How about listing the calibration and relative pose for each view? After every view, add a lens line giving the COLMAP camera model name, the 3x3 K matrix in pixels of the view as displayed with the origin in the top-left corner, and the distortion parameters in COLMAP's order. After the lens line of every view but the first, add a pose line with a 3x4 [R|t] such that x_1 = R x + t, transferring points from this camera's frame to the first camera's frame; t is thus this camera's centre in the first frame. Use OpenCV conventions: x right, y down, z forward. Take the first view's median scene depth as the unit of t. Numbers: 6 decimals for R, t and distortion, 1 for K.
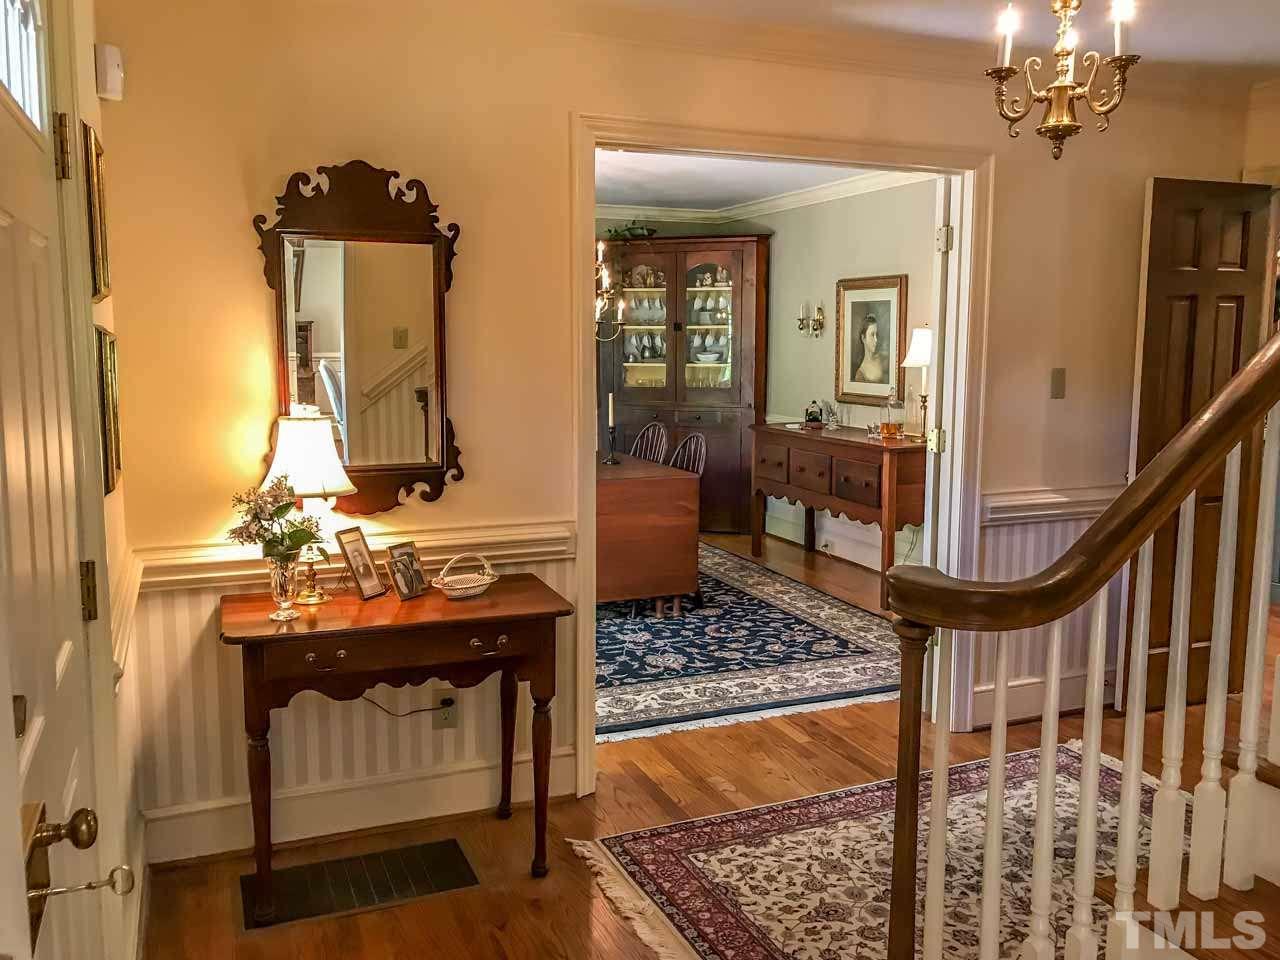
lens RADIAL K [[1150.5, 0, 640.0], [0, 1150.5, 480.0], [0, 0, 1]] dist [0.004376, 0.004906]
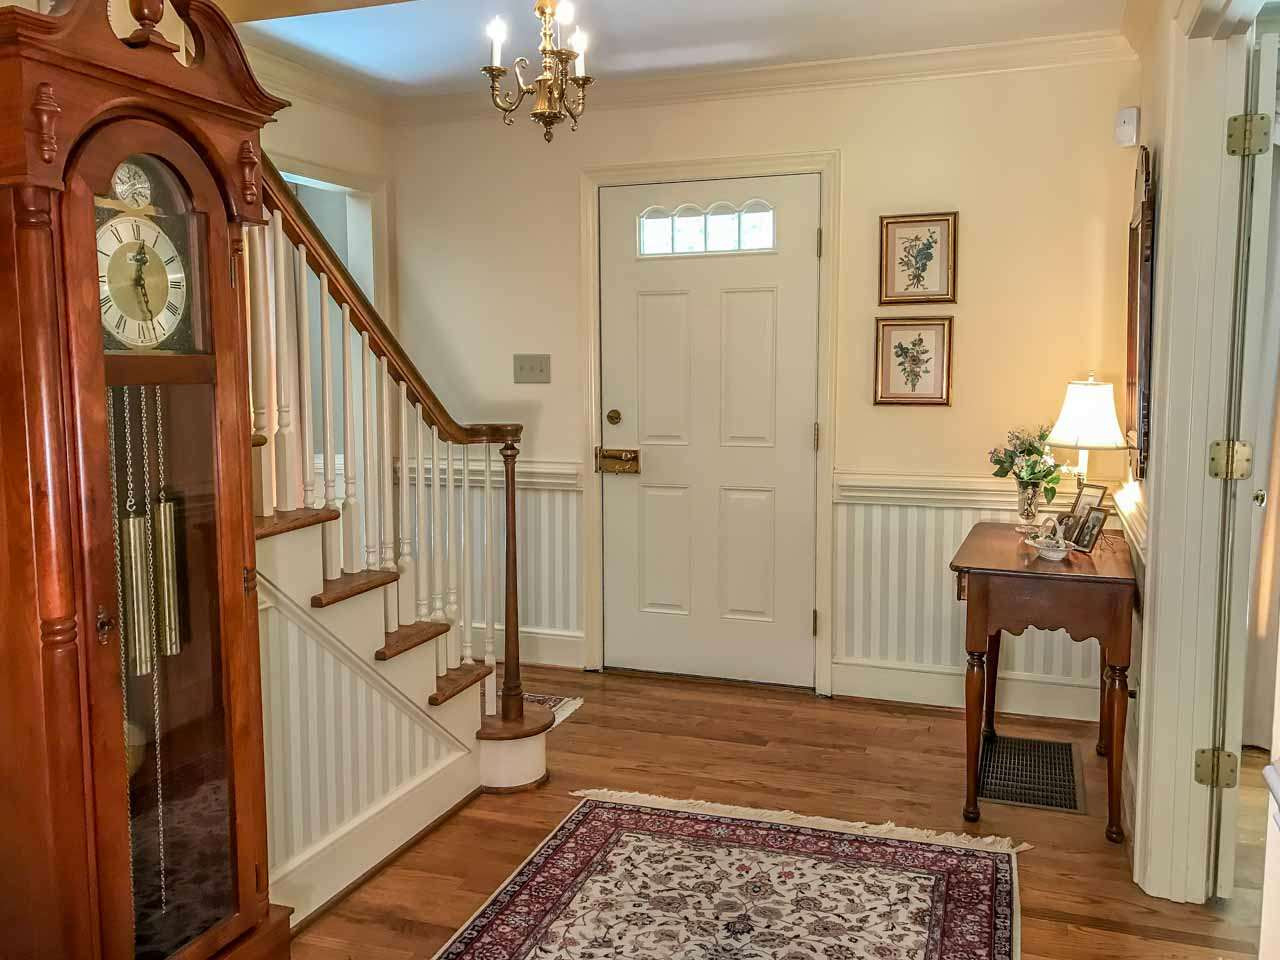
lens RADIAL K [[1150.5, 0, 640.0], [0, 1150.5, 480.0], [0, 0, 1]] dist [0.004376, 0.004906]
pose [[-0.695699, 0.075113, -0.714395, 0.880960], [-0.101259, 0.974333, 0.201052, -0.148189], [0.711160, 0.212211, -0.670237, 1.460158]]
